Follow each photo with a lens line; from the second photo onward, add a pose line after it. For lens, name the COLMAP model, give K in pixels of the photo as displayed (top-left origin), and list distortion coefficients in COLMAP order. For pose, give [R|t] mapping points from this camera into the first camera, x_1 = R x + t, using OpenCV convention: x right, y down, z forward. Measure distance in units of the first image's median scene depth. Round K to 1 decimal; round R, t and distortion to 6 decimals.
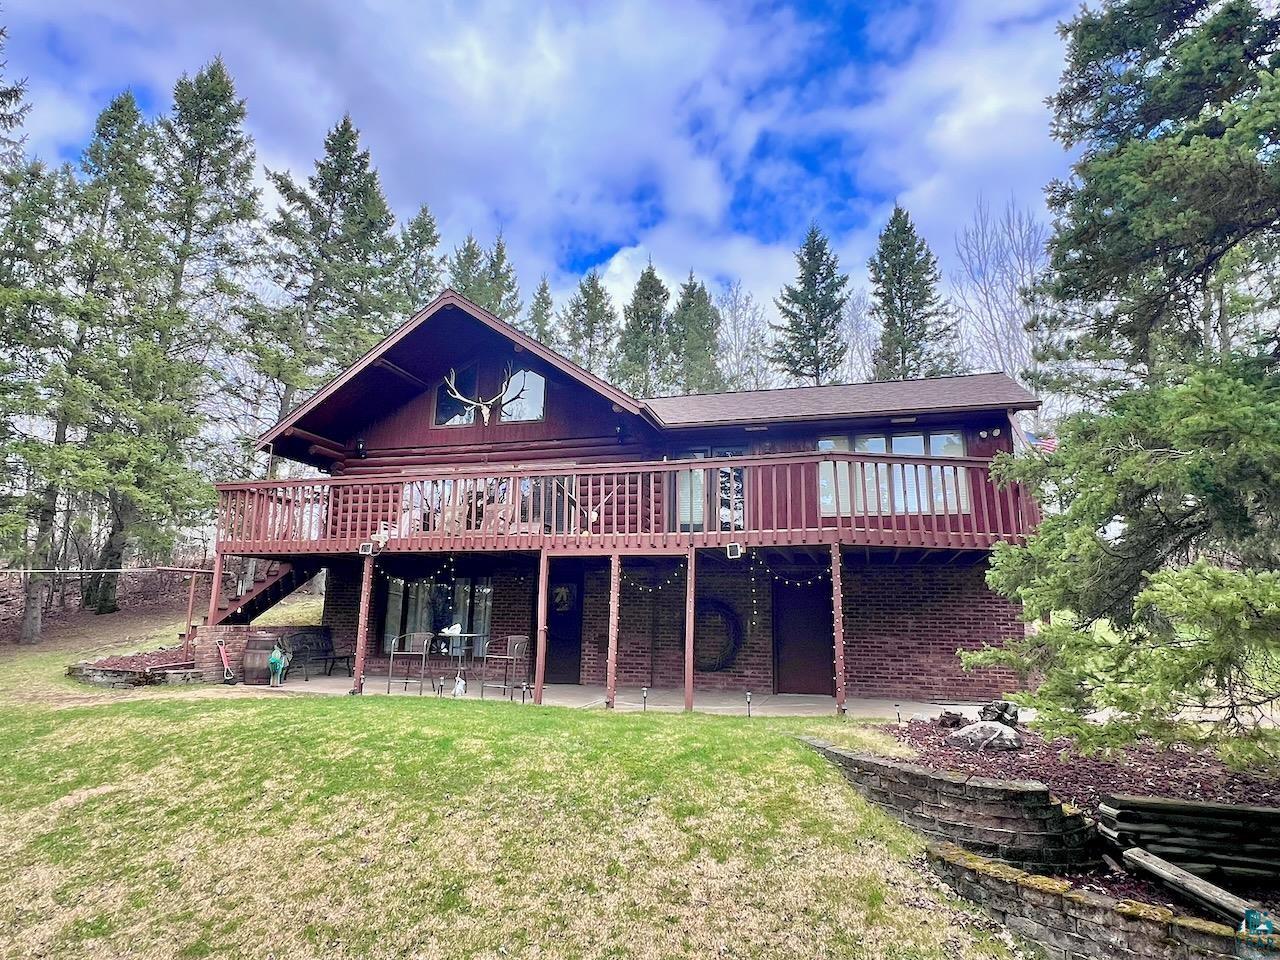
lens RADIAL K [[778.9, 0, 629.1], [0, 778.9, 478.5], [0, 0, 1]] dist [-0.006628, 0.001965]
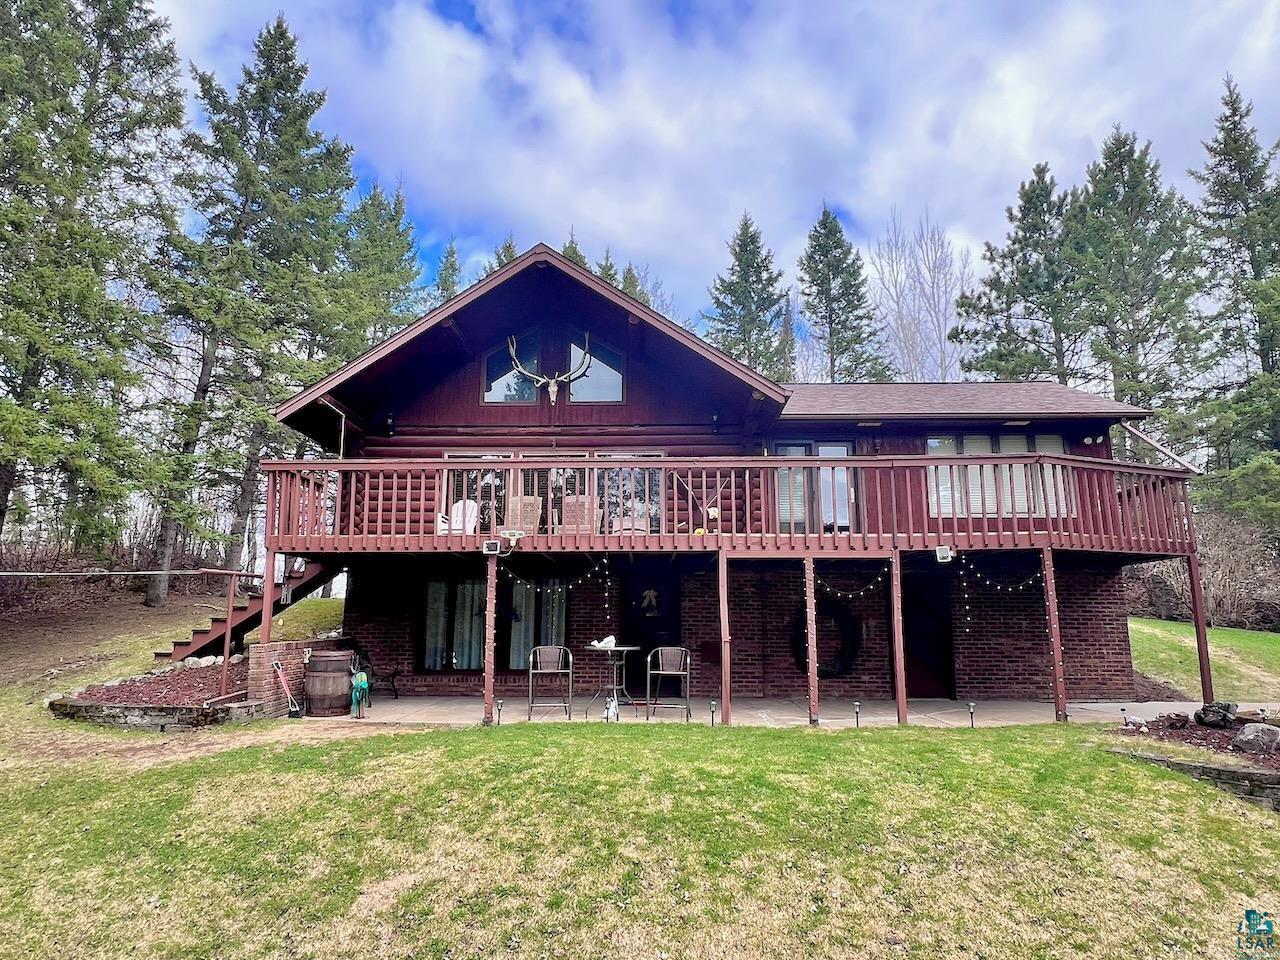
lens RADIAL K [[799.7, 0, 629.7], [0, 799.7, 488.2], [0, 0, 1]] dist [0.001031, -0.003135]
pose [[0.963993, 0.026924, 0.264560, -0.397438], [-0.033628, 0.999217, 0.020842, 0.004029], [-0.263791, -0.028988, 0.964144, 0.130642]]
